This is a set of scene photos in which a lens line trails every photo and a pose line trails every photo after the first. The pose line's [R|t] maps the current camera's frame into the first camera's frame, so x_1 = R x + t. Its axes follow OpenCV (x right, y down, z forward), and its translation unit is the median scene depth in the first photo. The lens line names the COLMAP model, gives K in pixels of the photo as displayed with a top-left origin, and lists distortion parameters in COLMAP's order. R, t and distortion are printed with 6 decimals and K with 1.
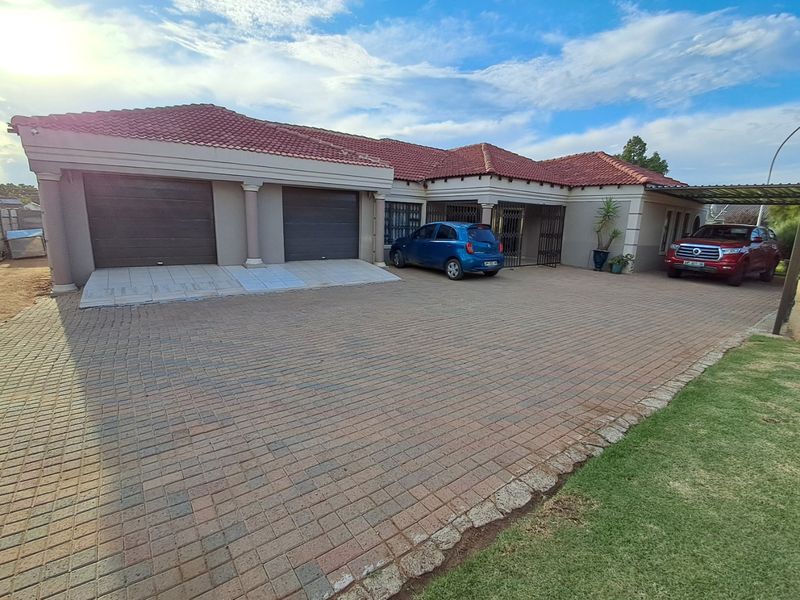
lens RADIAL K [[351.8, 0, 408.6], [0, 351.8, 291.6], [0, 0, 1]] dist [-0.025527, -0.003637]
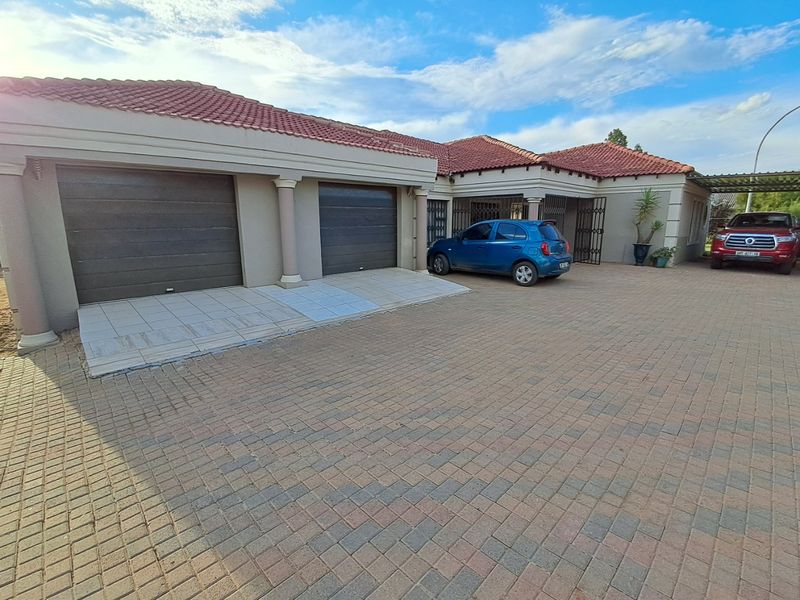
lens RADIAL K [[351.8, 0, 396.9], [0, 351.8, 293.9], [0, 0, 1]] dist [-0.025527, -0.003637]
pose [[0.989844, -0.064595, 0.126638, -0.226018], [0.064396, 0.997908, 0.005666, -0.030461], [-0.126739, 0.002547, 0.991933, 0.146172]]
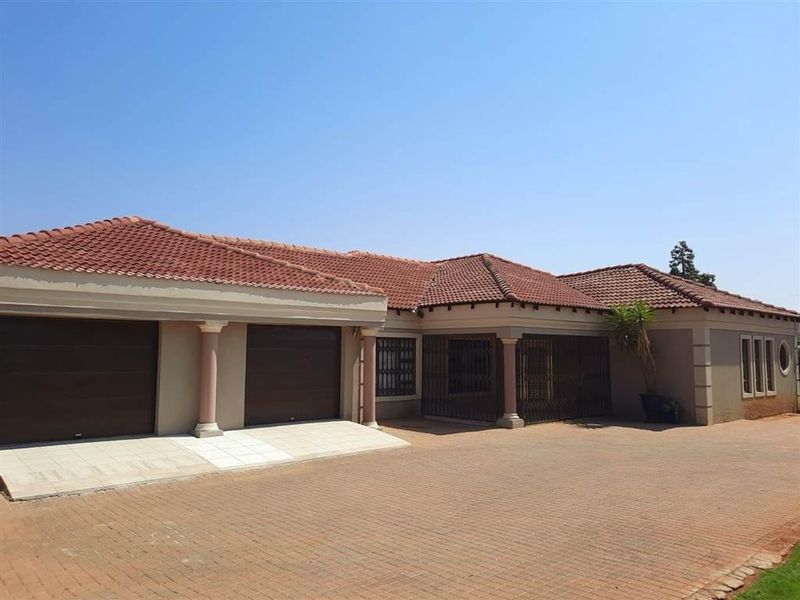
lens RADIAL K [[579.8, 0, 398.6], [0, 579.8, 297.6], [0, 0, 1]] dist [0.022867, 0.002038]
pose [[0.994659, -0.015243, 0.102084, -0.124763], [0.044466, 0.955829, -0.290540, 0.017153], [-0.093146, 0.293528, 0.951402, -0.173361]]
